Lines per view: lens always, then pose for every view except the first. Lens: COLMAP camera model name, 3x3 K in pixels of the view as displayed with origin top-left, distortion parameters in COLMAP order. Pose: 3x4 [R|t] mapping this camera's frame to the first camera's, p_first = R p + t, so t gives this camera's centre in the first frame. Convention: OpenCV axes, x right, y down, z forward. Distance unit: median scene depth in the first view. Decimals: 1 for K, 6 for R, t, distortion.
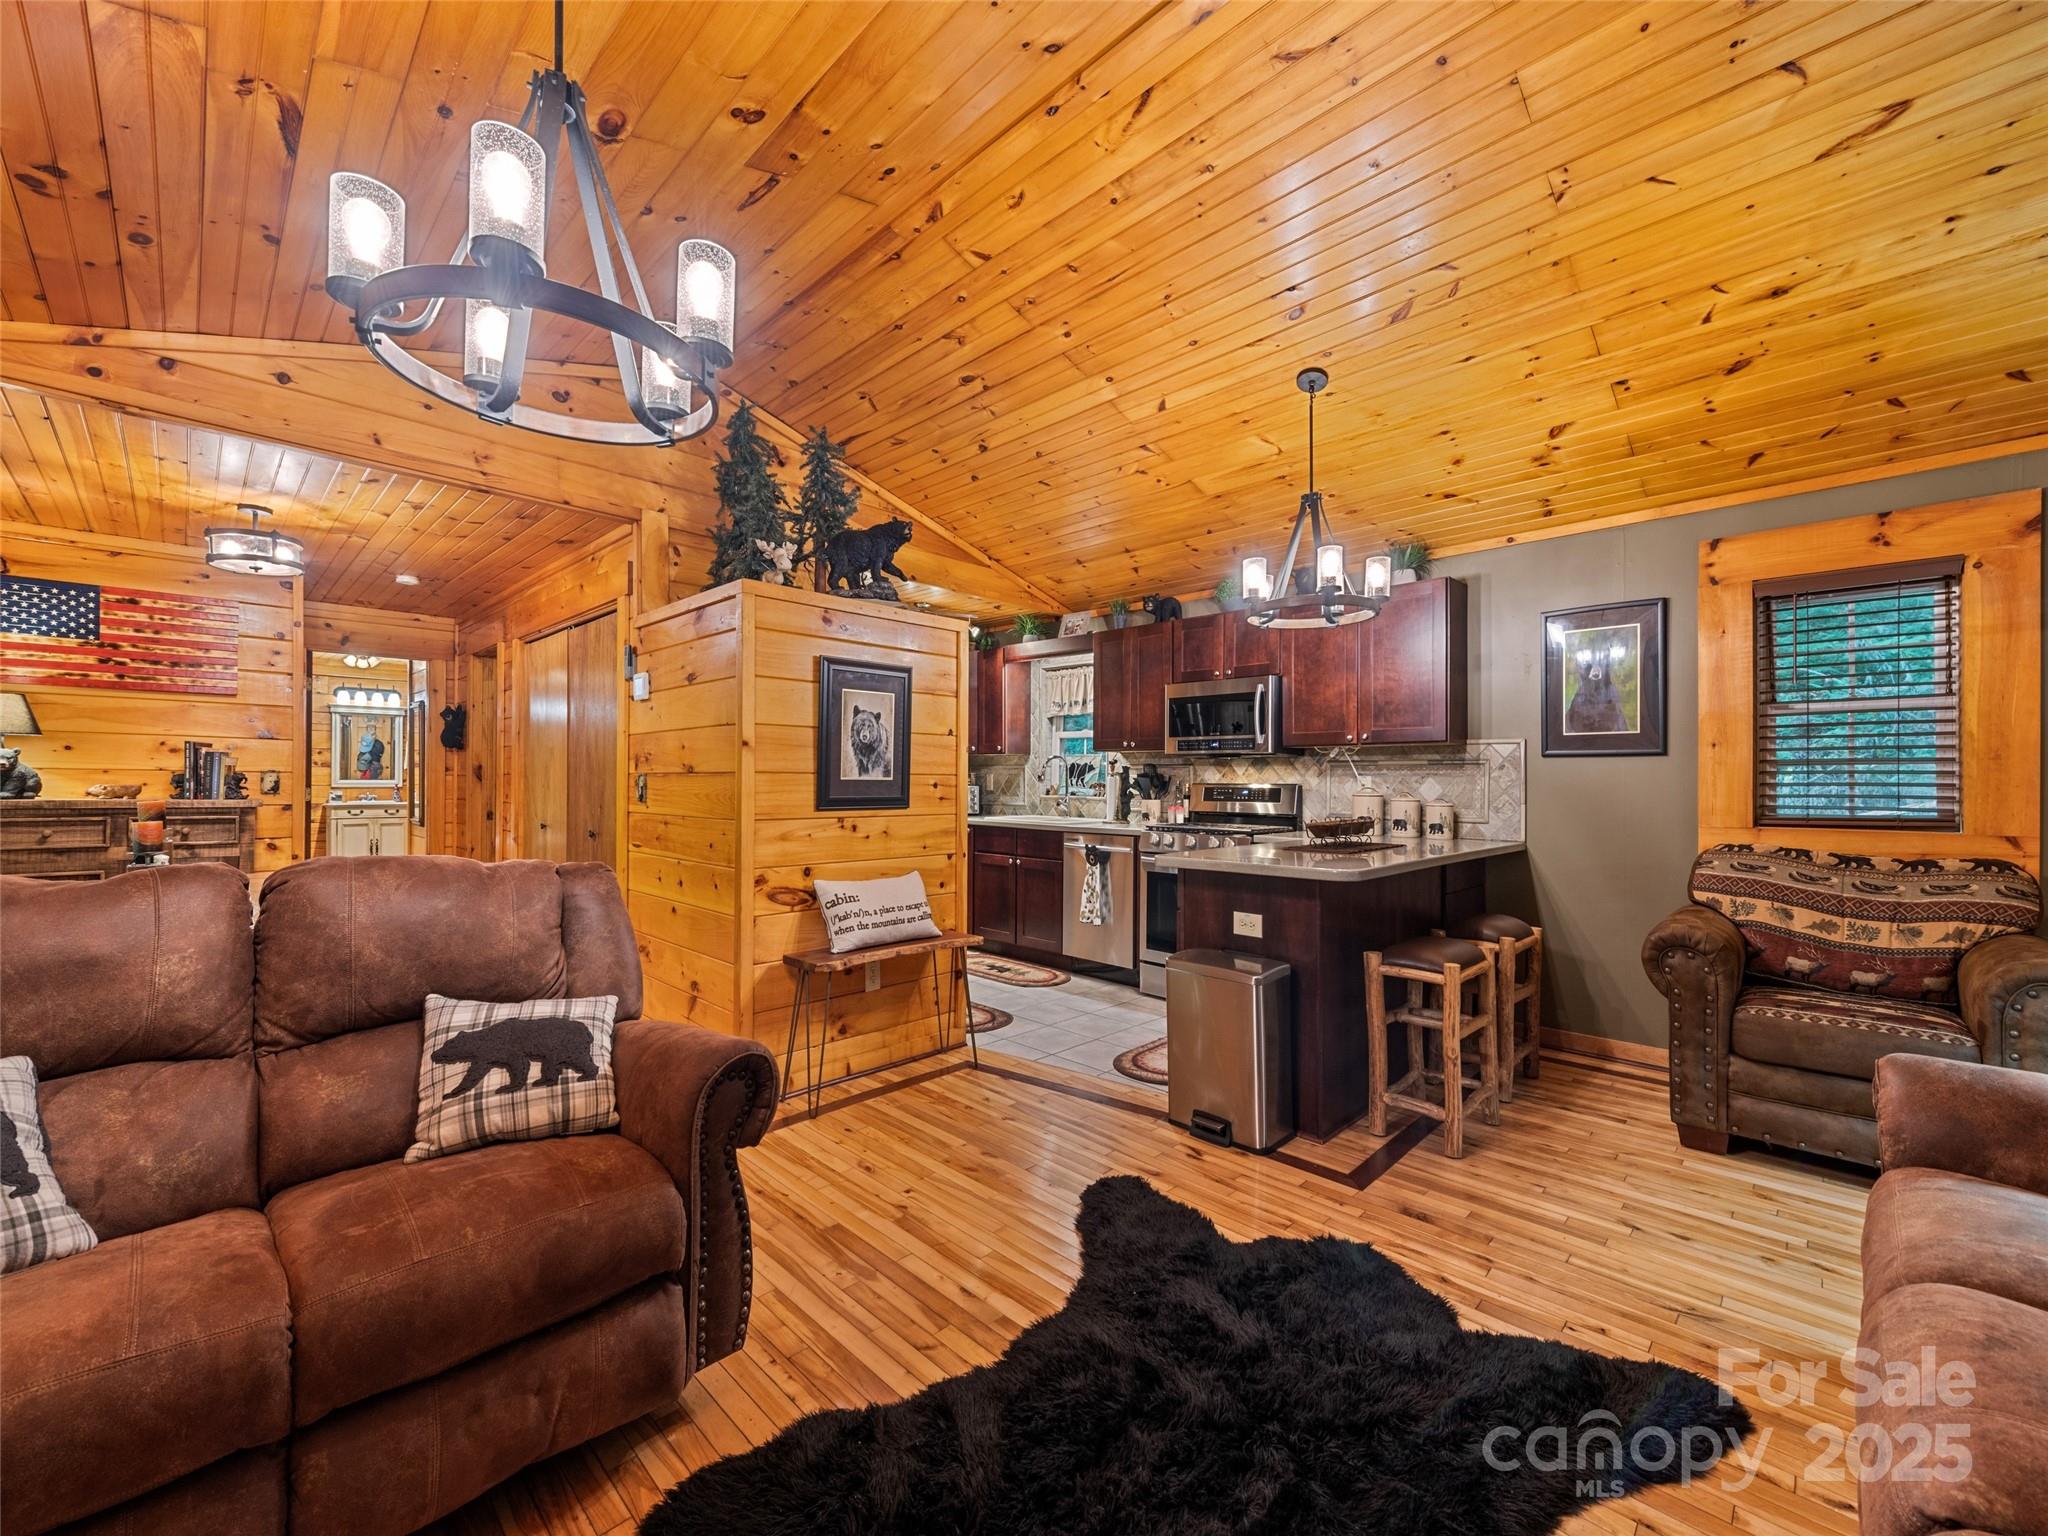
lens RADIAL K [[819.4, 0, 1016.6], [0, 819.4, 777.2], [0, 0, 1]] dist [0.003096, -0.000182]
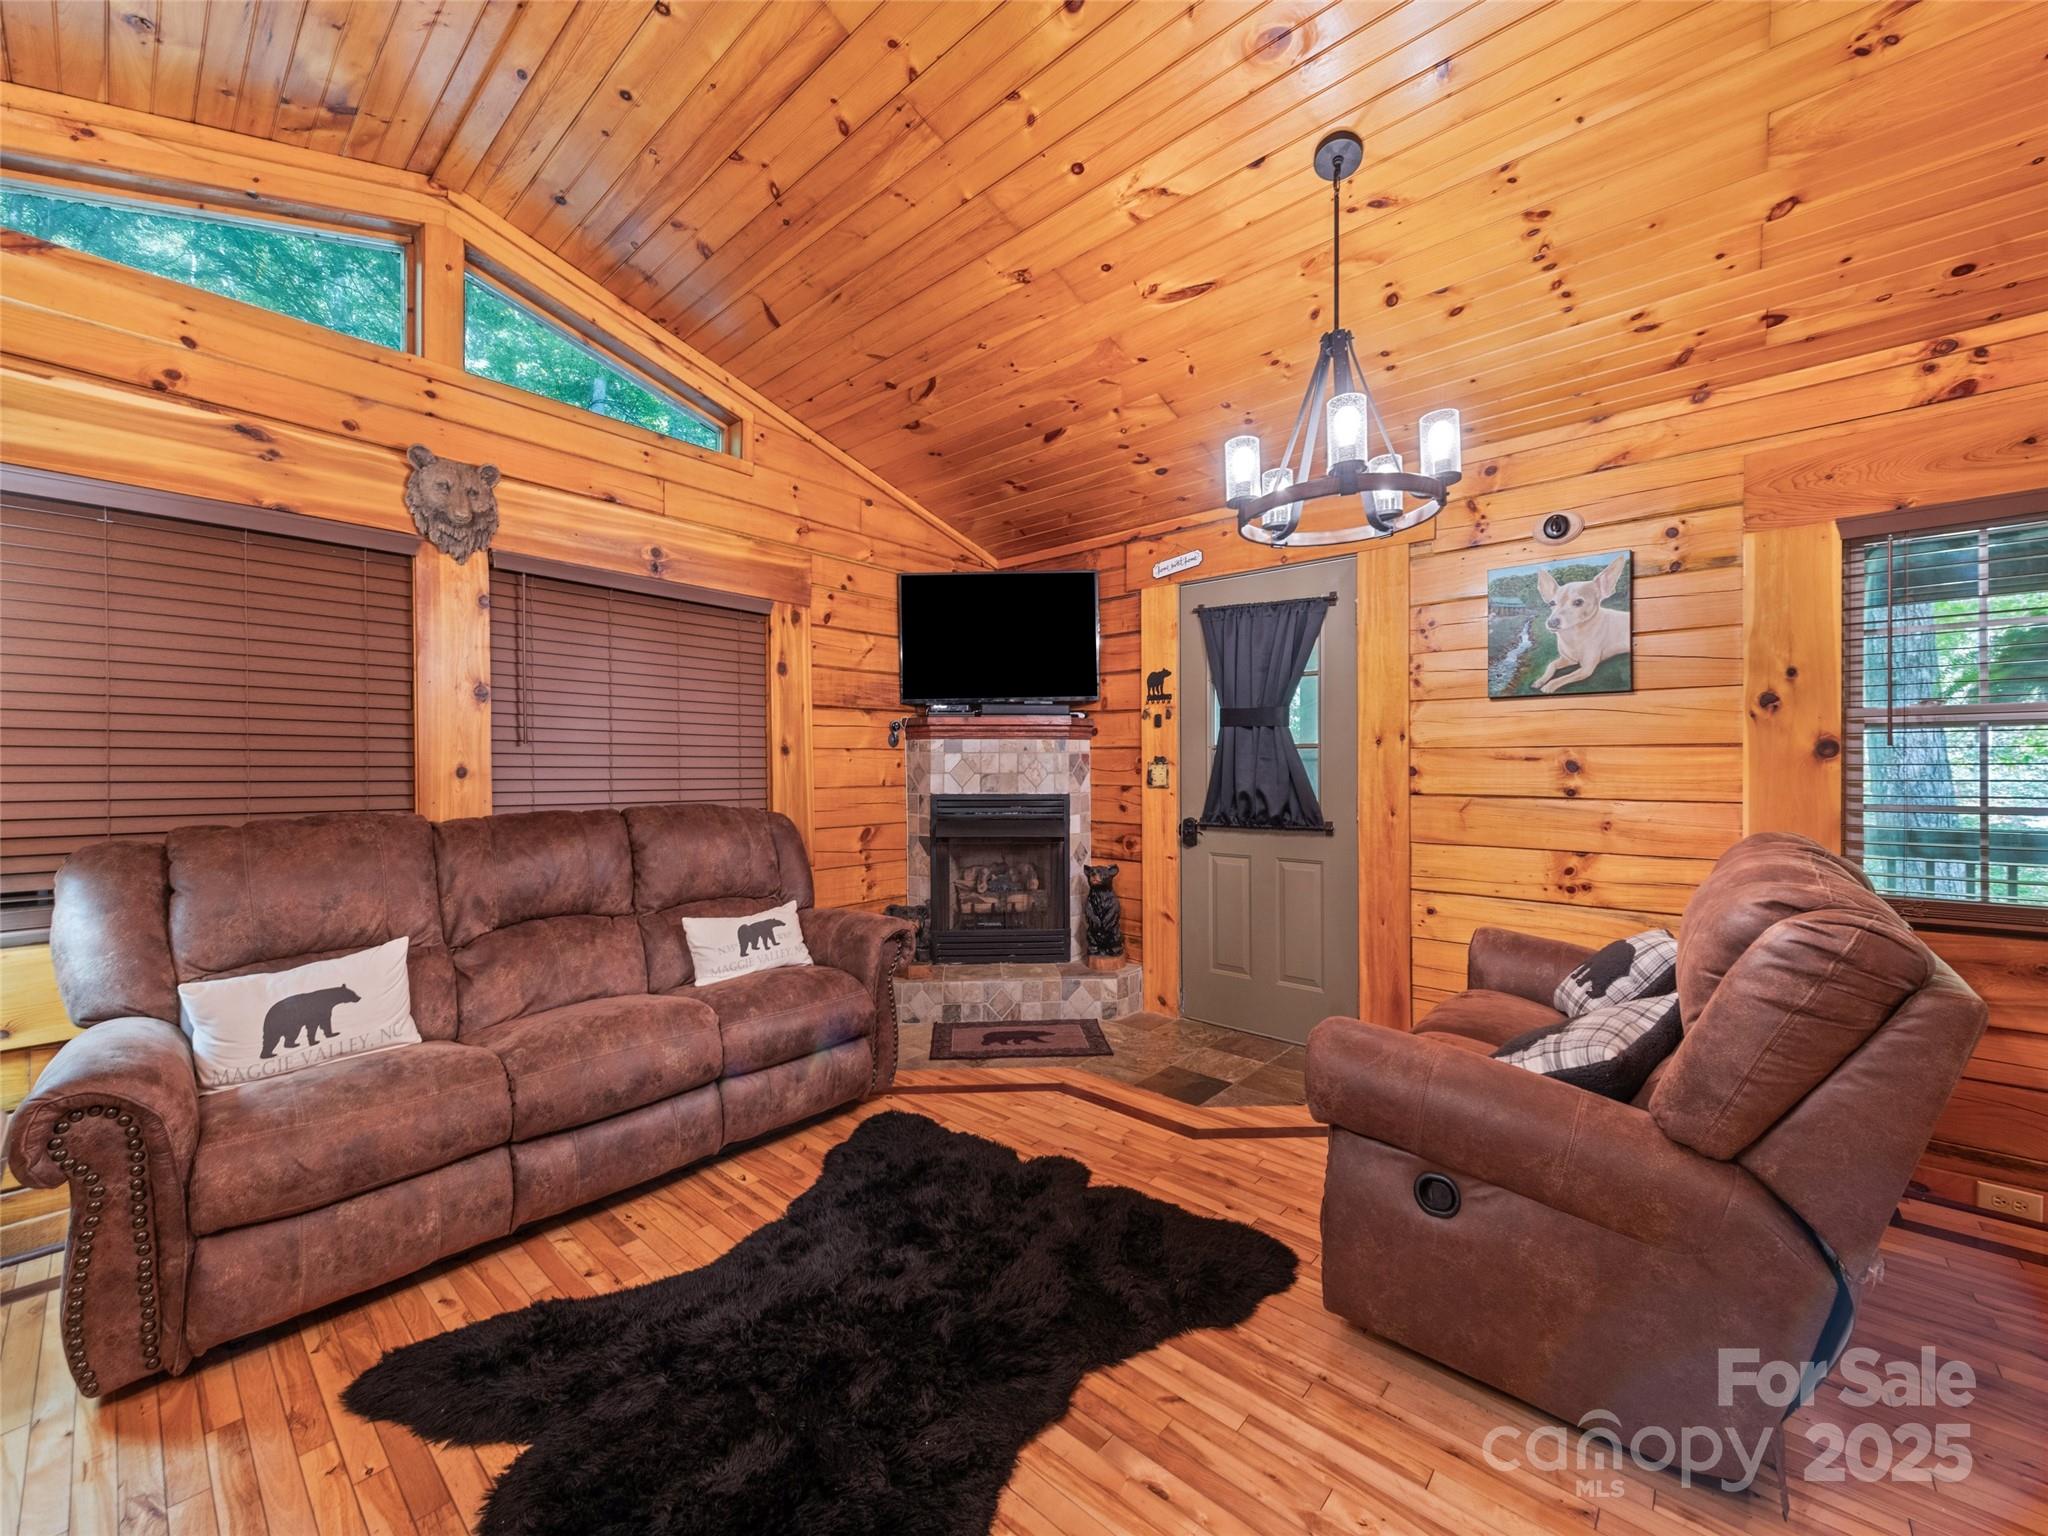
lens RADIAL K [[802.7, 0, 1017.1], [0, 802.7, 768.2], [0, 0, 1]] dist [0.002178, -0.000155]
pose [[-0.998652, -0.002541, -0.051847, 0.053996], [-0.002650, 0.999994, 0.002034, 0.000352], [0.051842, 0.002168, -0.998653, 0.951664]]
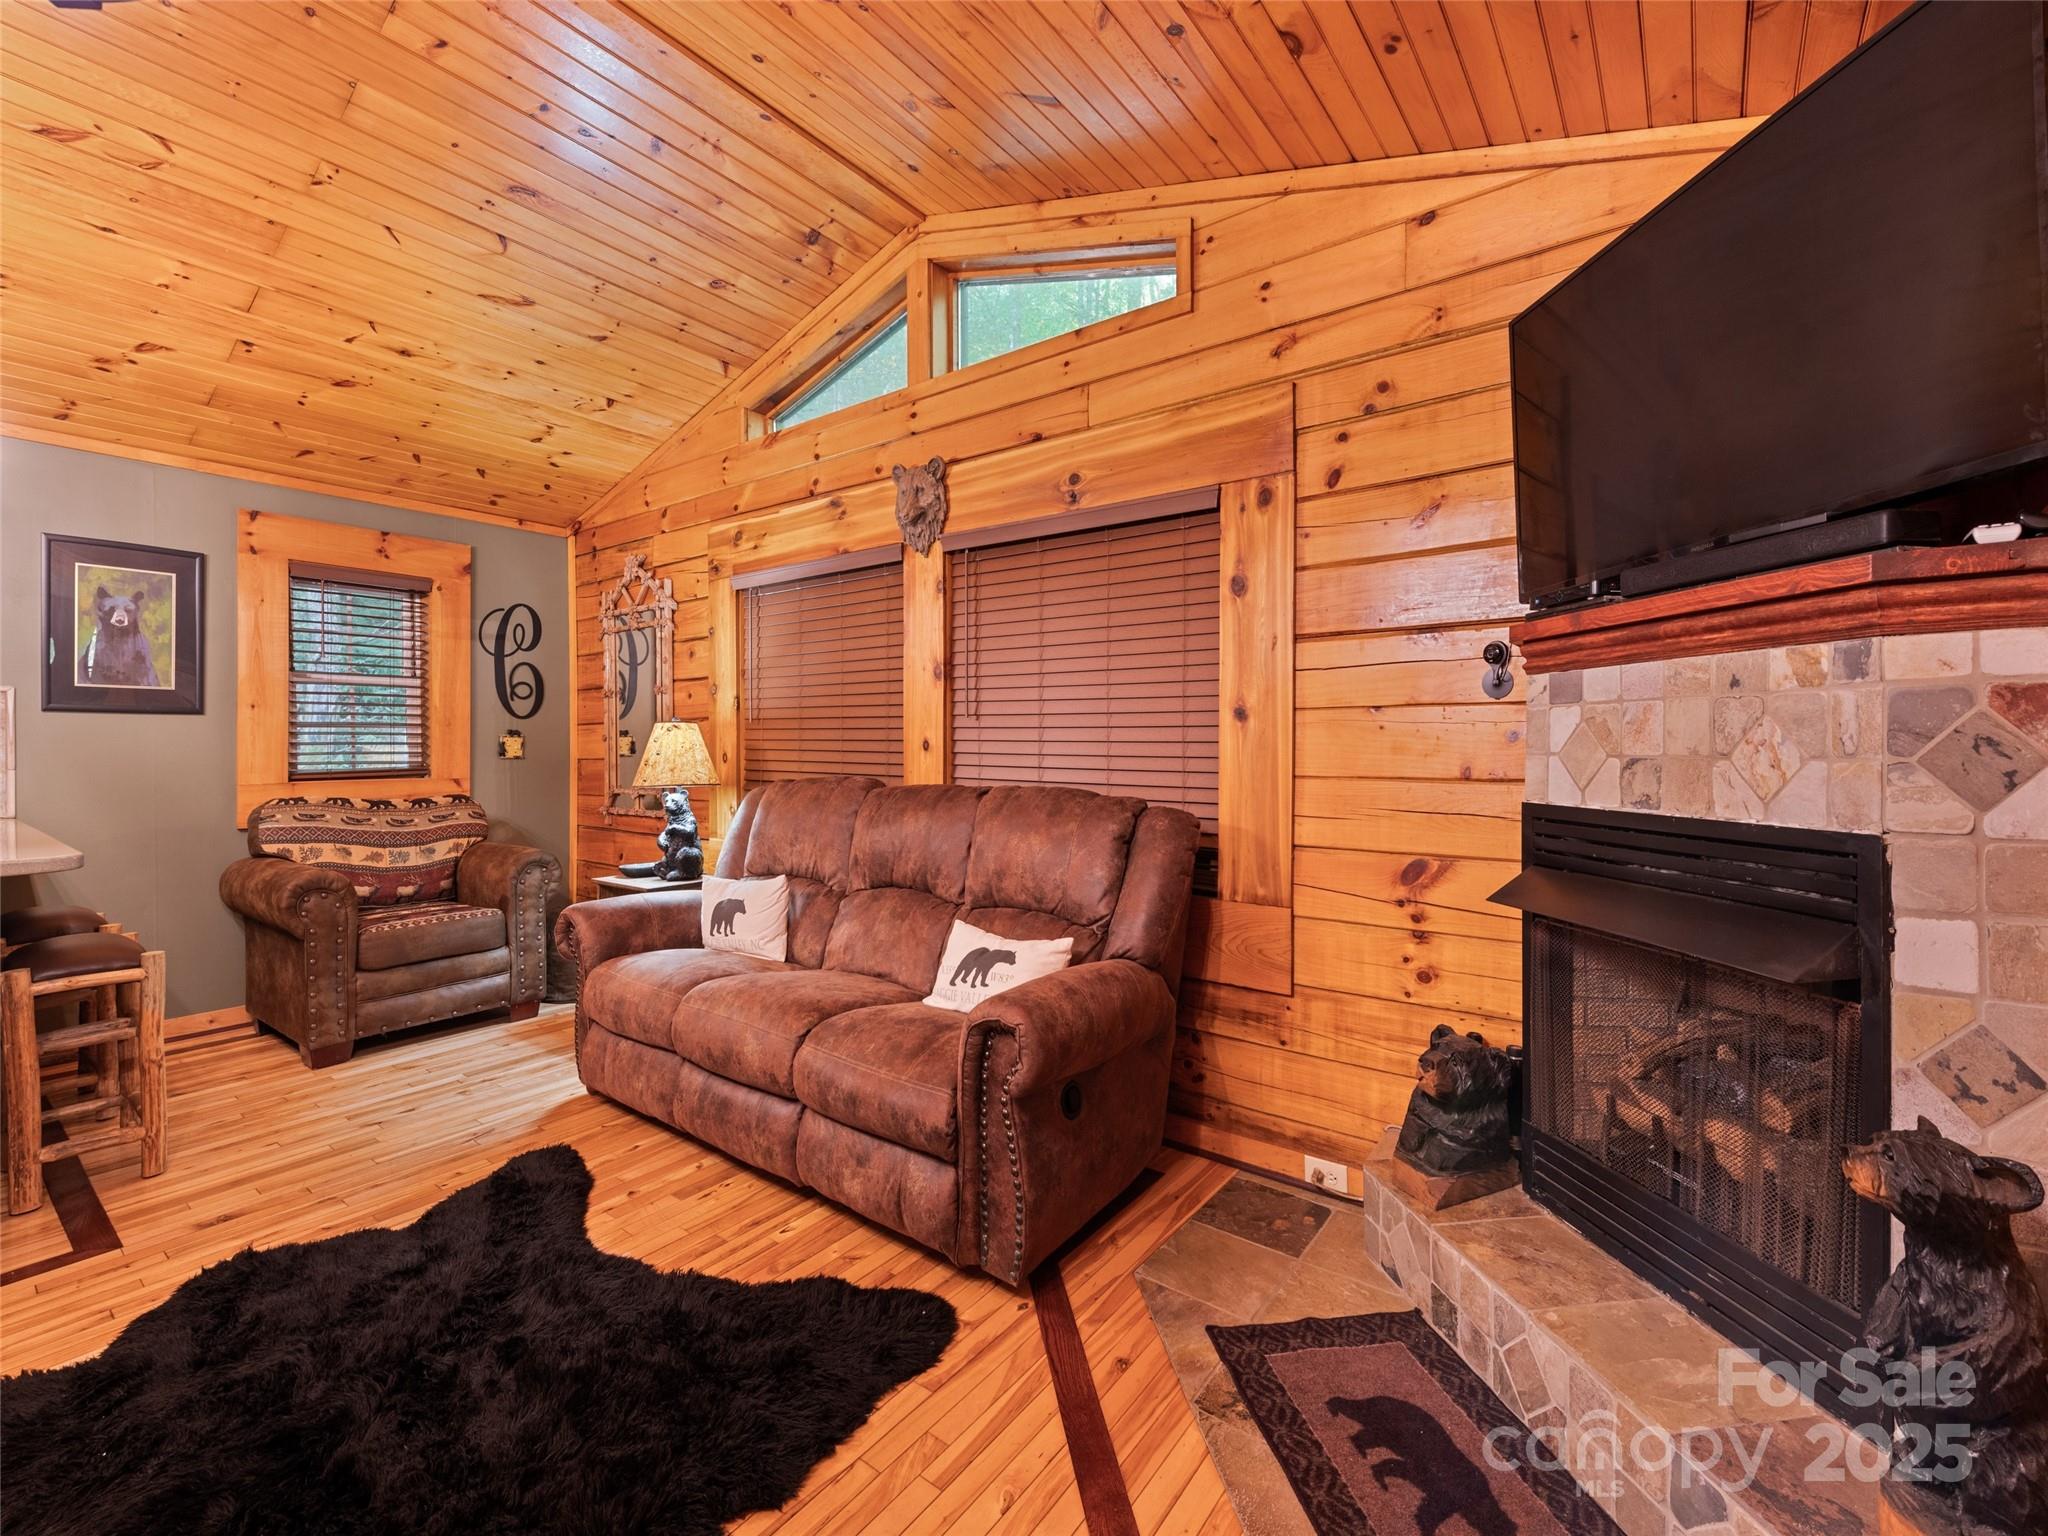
lens RADIAL K [[873.7, 0, 1017.9], [0, 873.7, 748.2], [0, 0, 1]] dist [0.002589, 0.000338]
pose [[-0.125363, -0.006012, 0.992093, -0.385736], [-0.003611, 0.999978, 0.005603, 0.004721], [-0.992104, -0.002880, -0.125382, 0.169609]]
